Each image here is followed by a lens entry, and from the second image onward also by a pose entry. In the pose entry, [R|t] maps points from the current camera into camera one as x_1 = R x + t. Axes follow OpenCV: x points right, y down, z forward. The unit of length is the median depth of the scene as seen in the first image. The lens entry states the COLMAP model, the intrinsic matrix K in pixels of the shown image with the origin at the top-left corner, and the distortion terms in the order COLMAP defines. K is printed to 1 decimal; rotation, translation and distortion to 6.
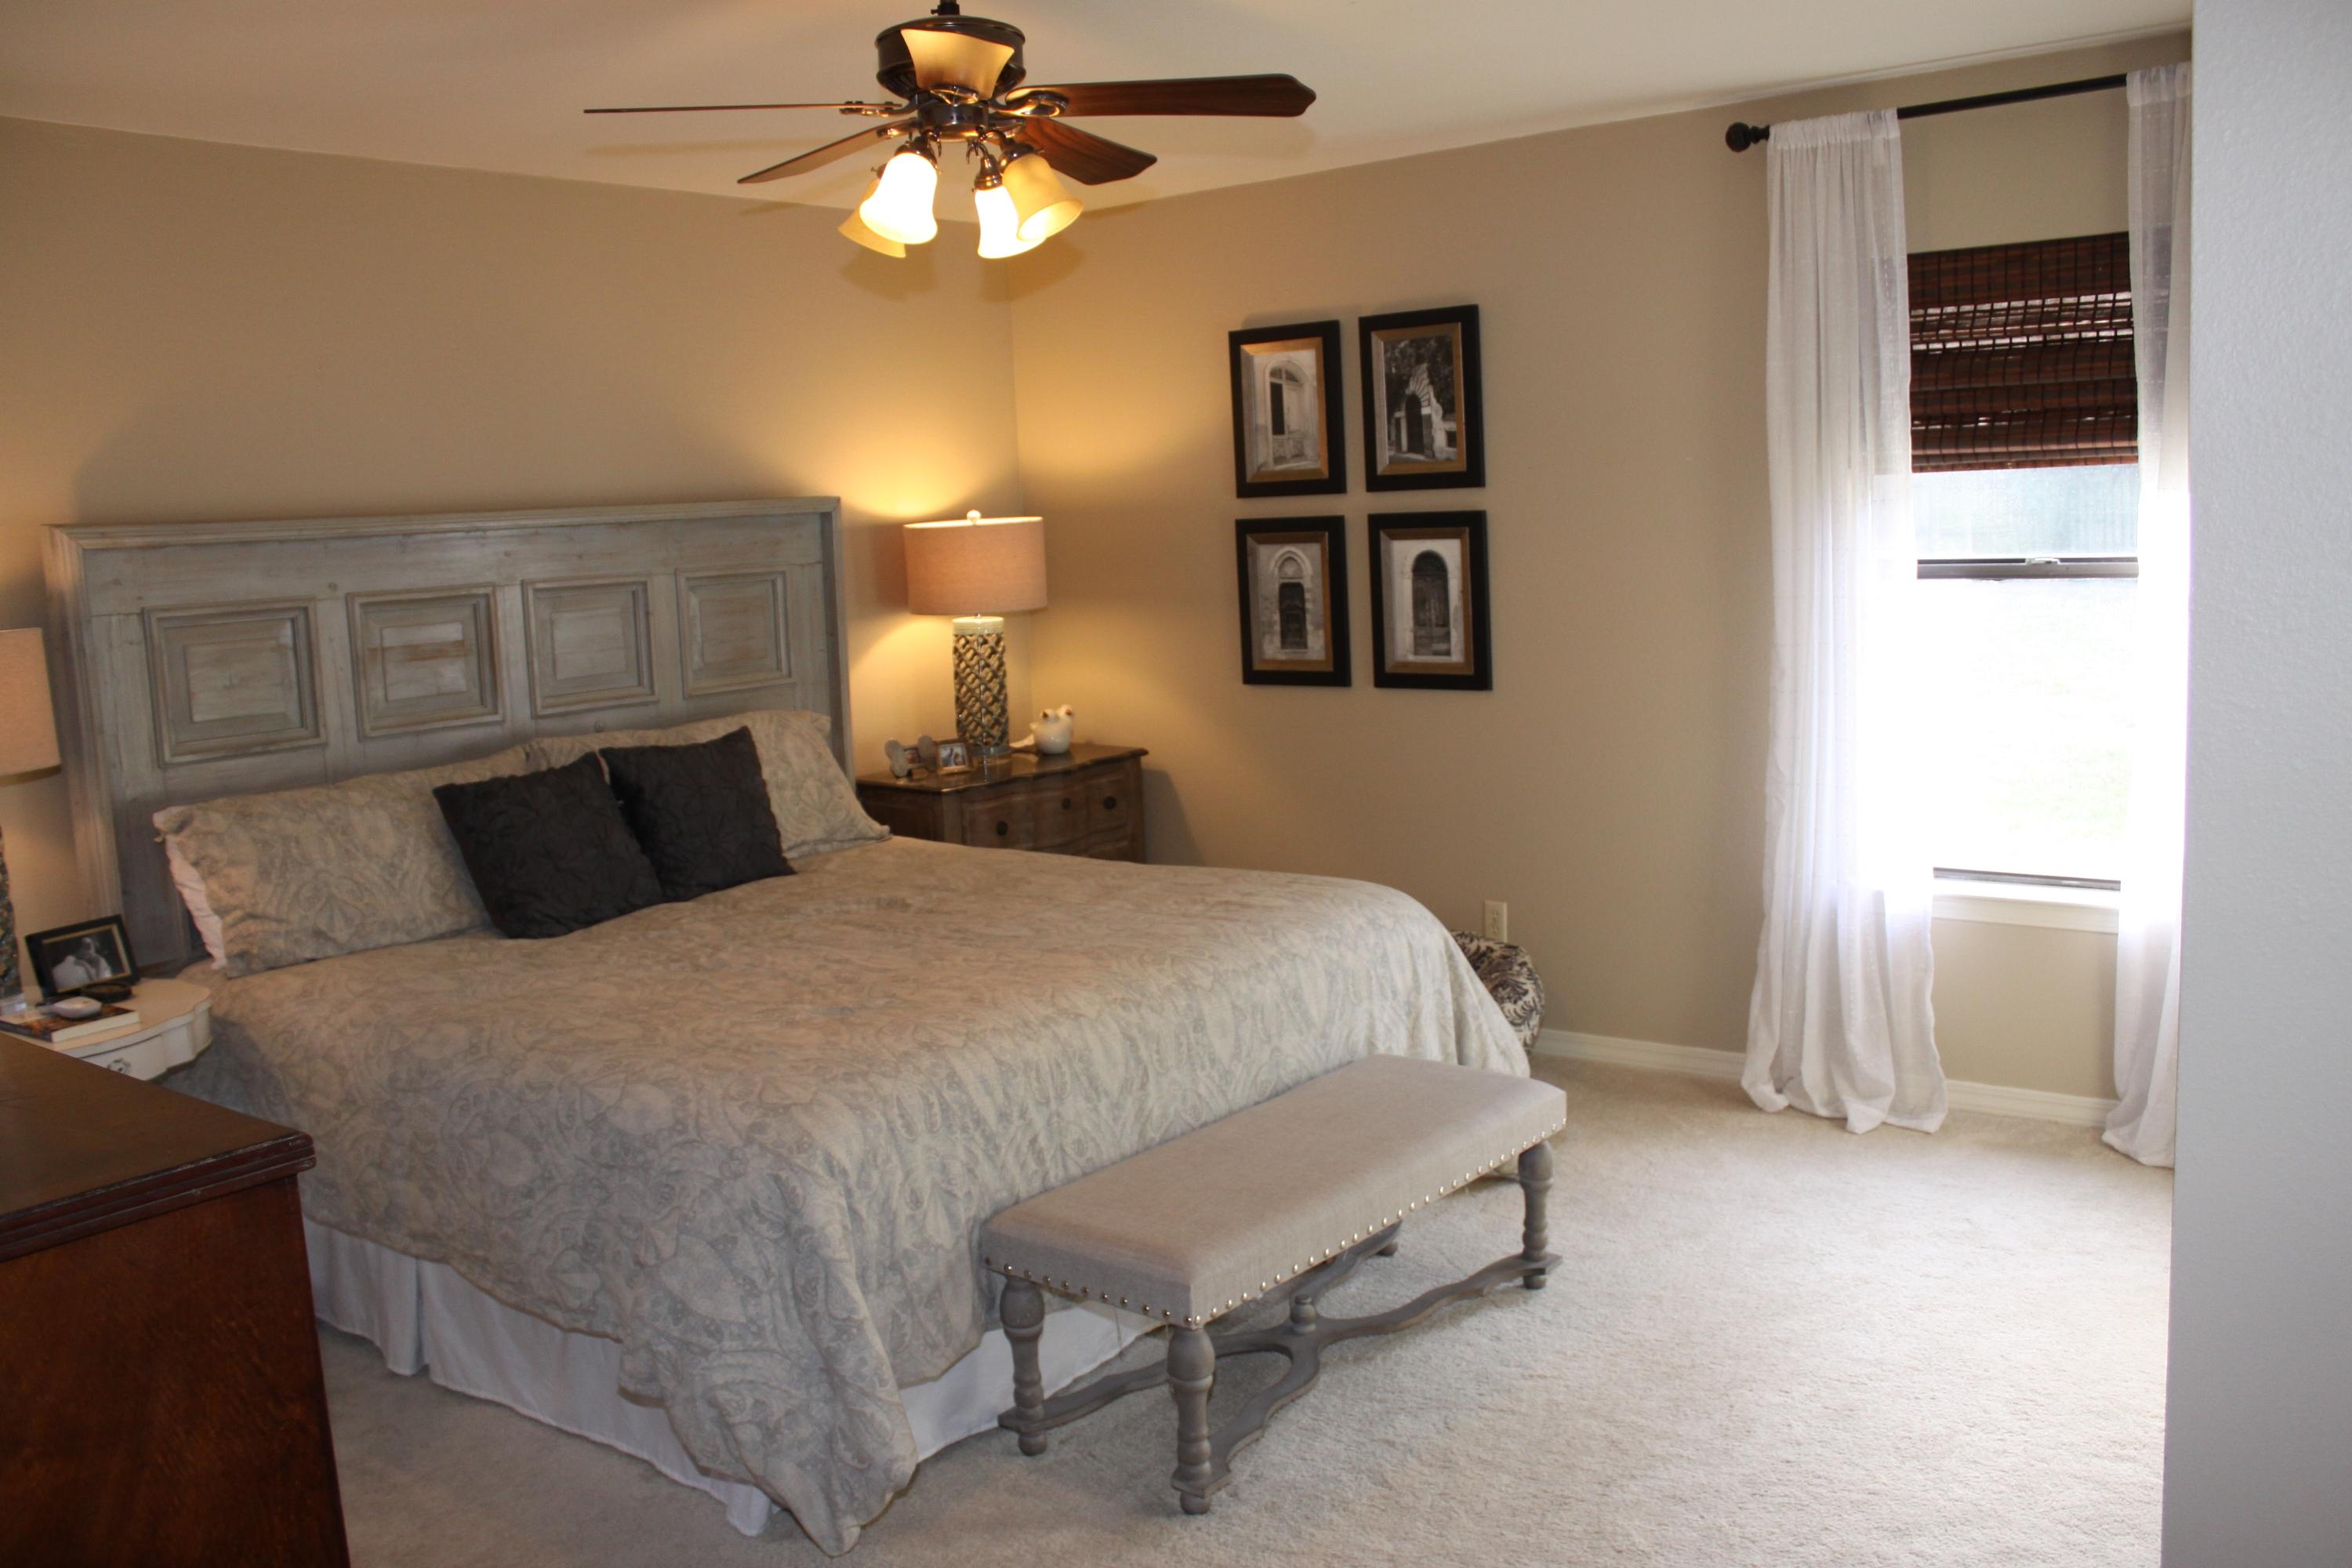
lens RADIAL K [[2013.9, 0, 1176.0], [0, 2013.9, 784.0], [0, 0, 1]] dist [-0.158028, 0.182425]
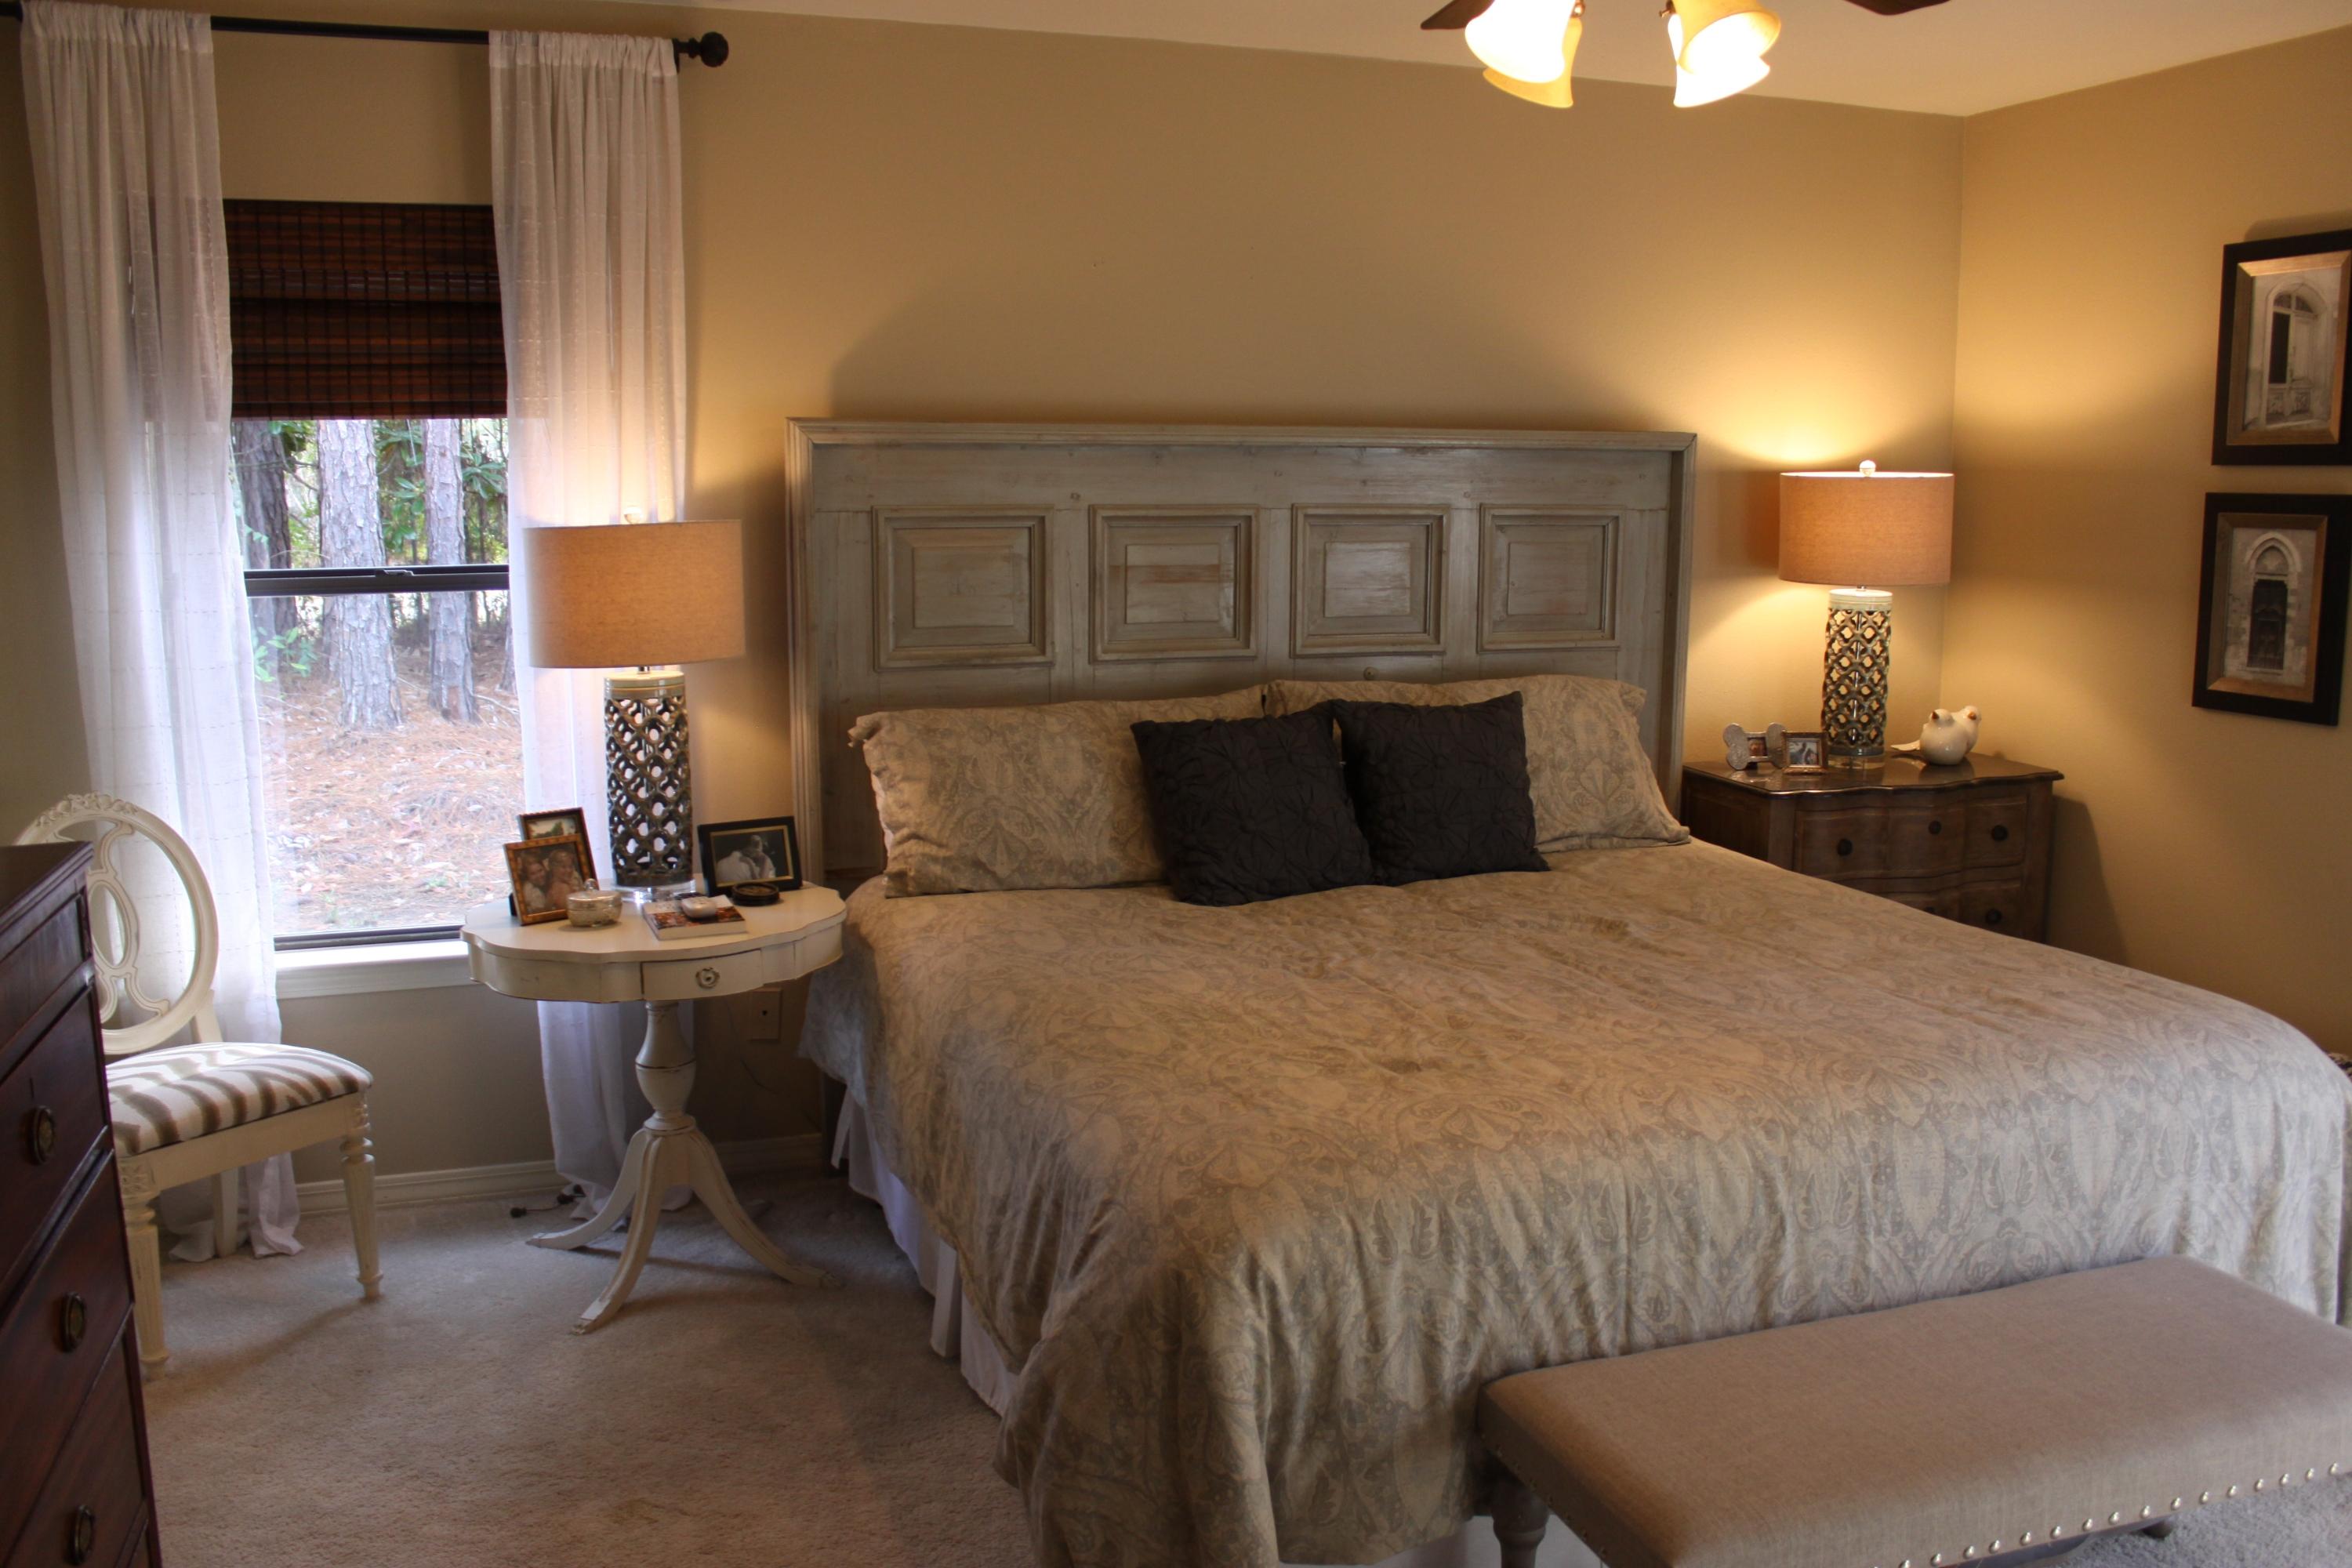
lens RADIAL K [[1983.7, 0, 1176.0], [0, 1983.7, 784.0], [0, 0, 1]] dist [-0.151901, 0.130235]
pose [[0.846795, 0.129475, -0.515921, 0.123805], [-0.113045, 0.991572, 0.063299, -0.031736], [0.519768, 0.004722, 0.854294, 0.236050]]
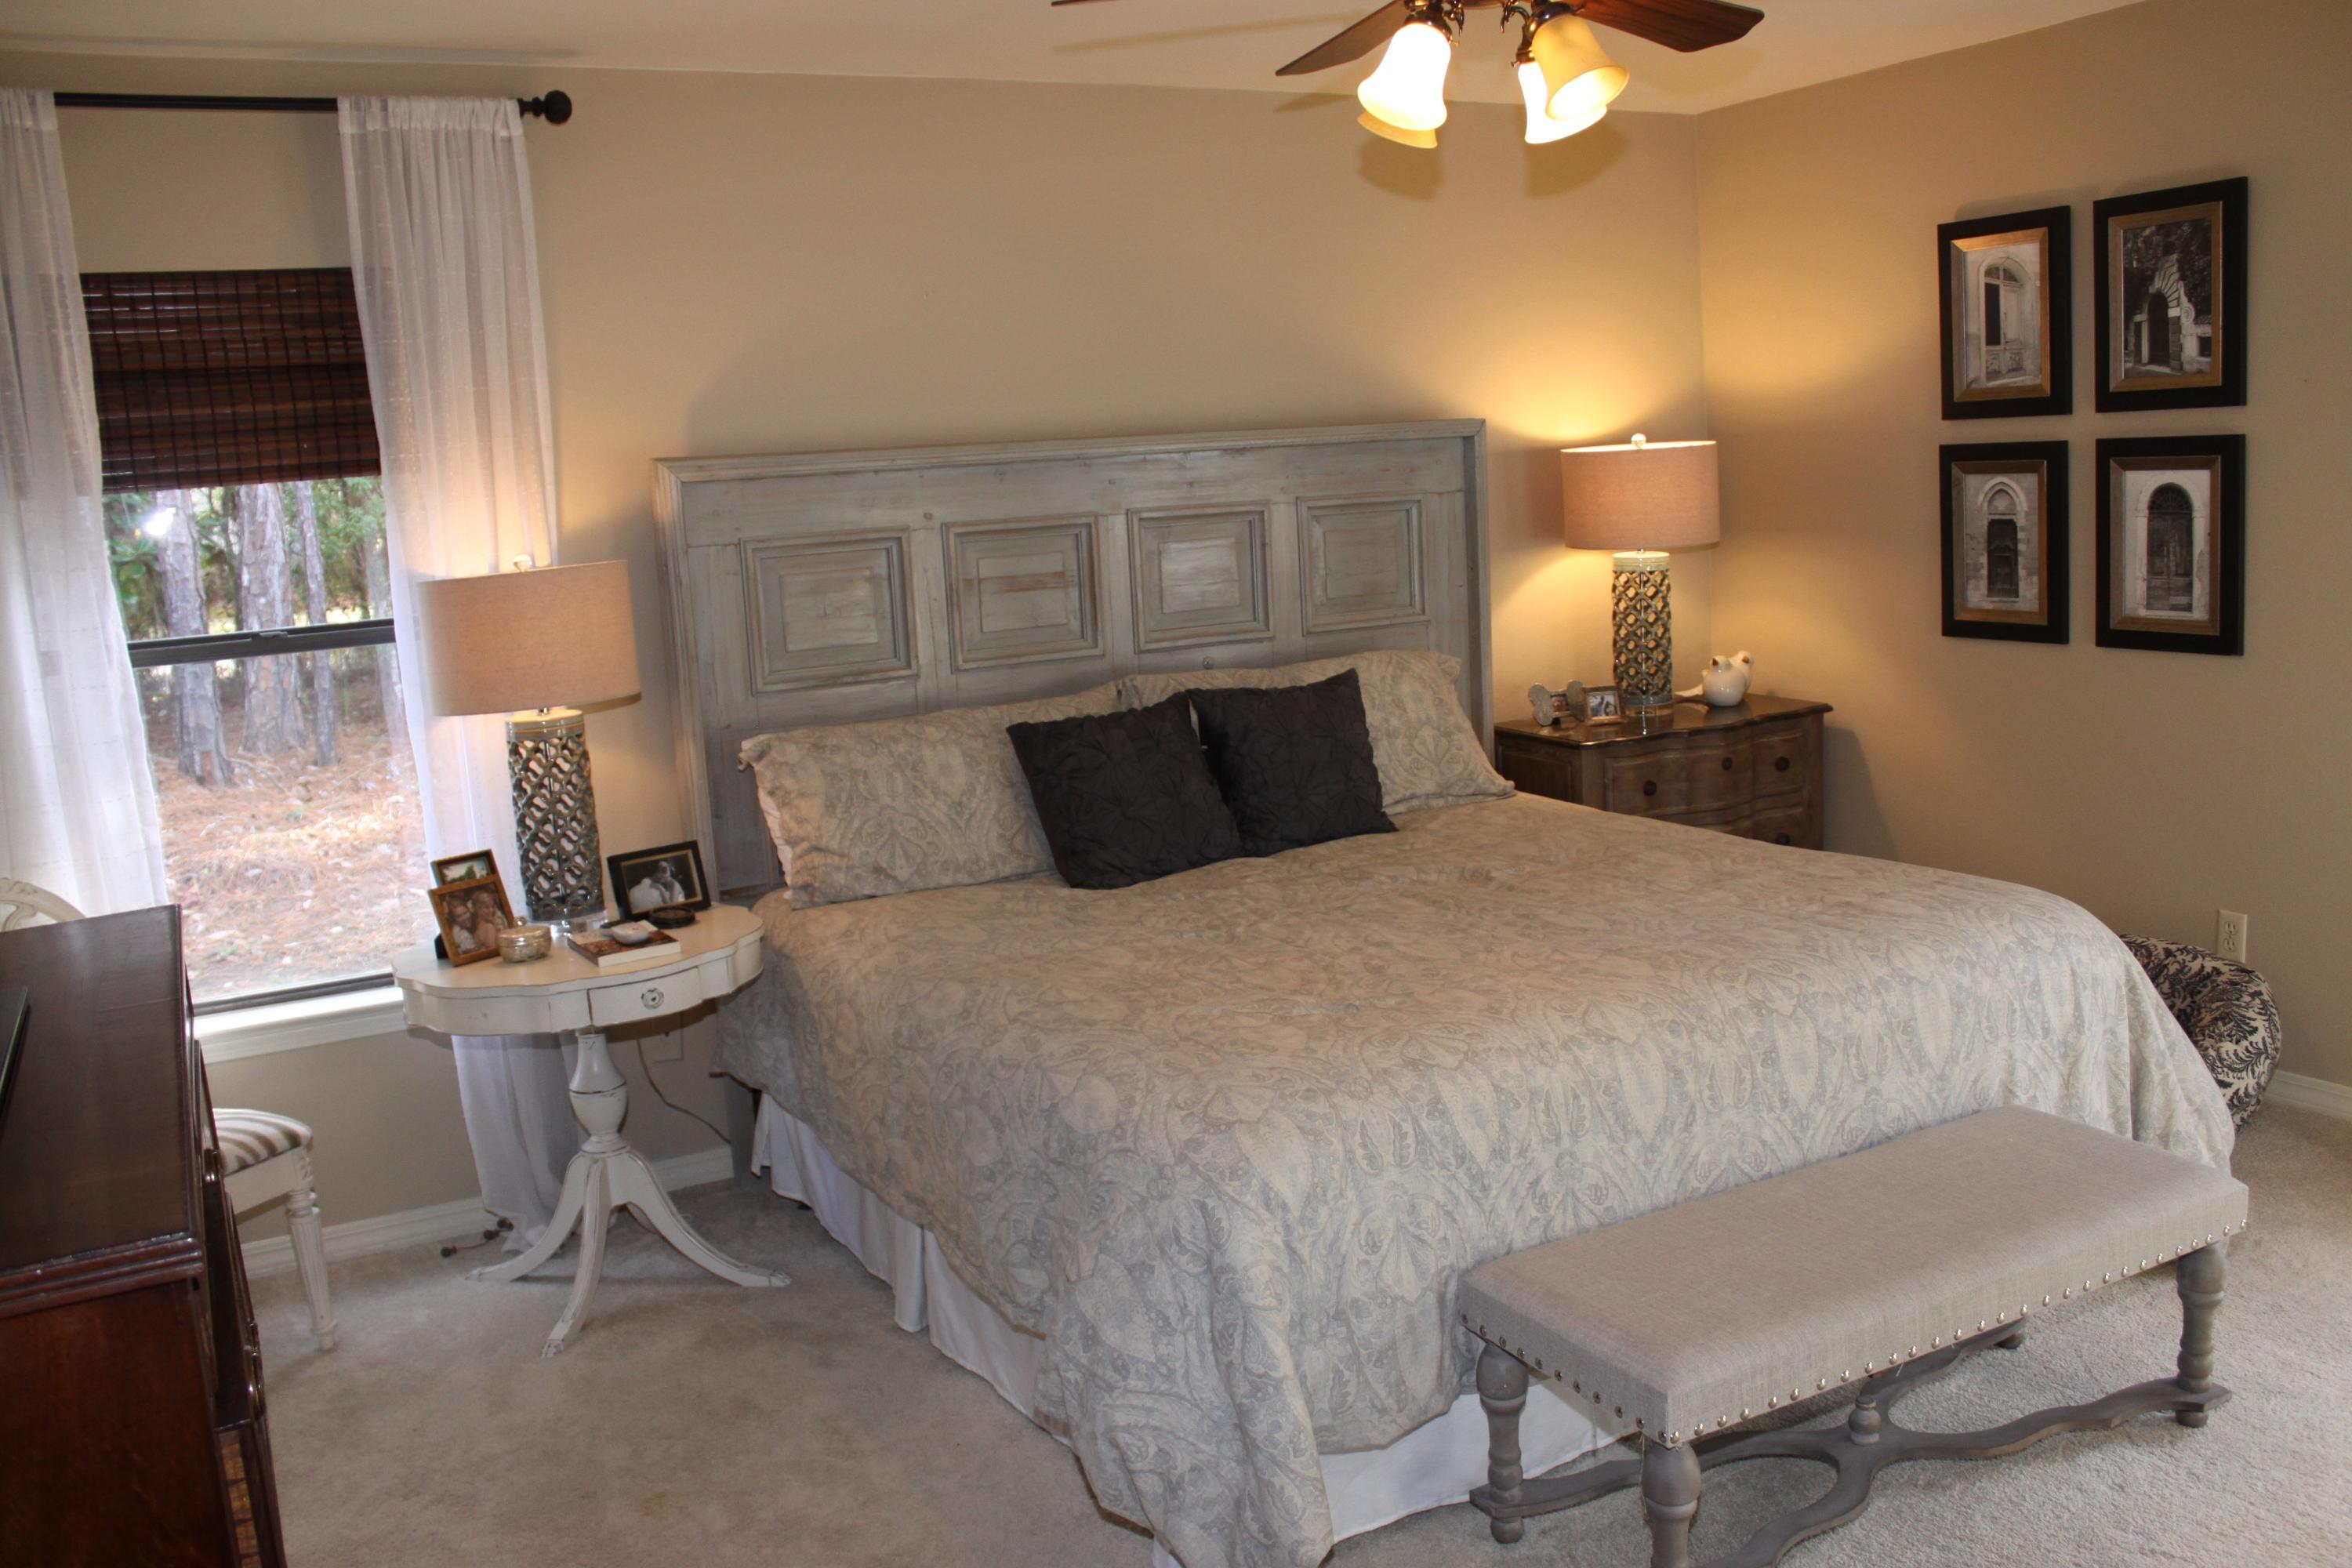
lens RADIAL K [[2003.2, 0, 1170.2], [0, 2003.2, 780.4], [0, 0, 1]] dist [-0.161157, 0.152920]
pose [[0.919136, 0.054586, -0.390140, 0.085718], [-0.037945, 0.998016, 0.050241, -0.024540], [0.392108, -0.031375, 0.919384, 0.132826]]
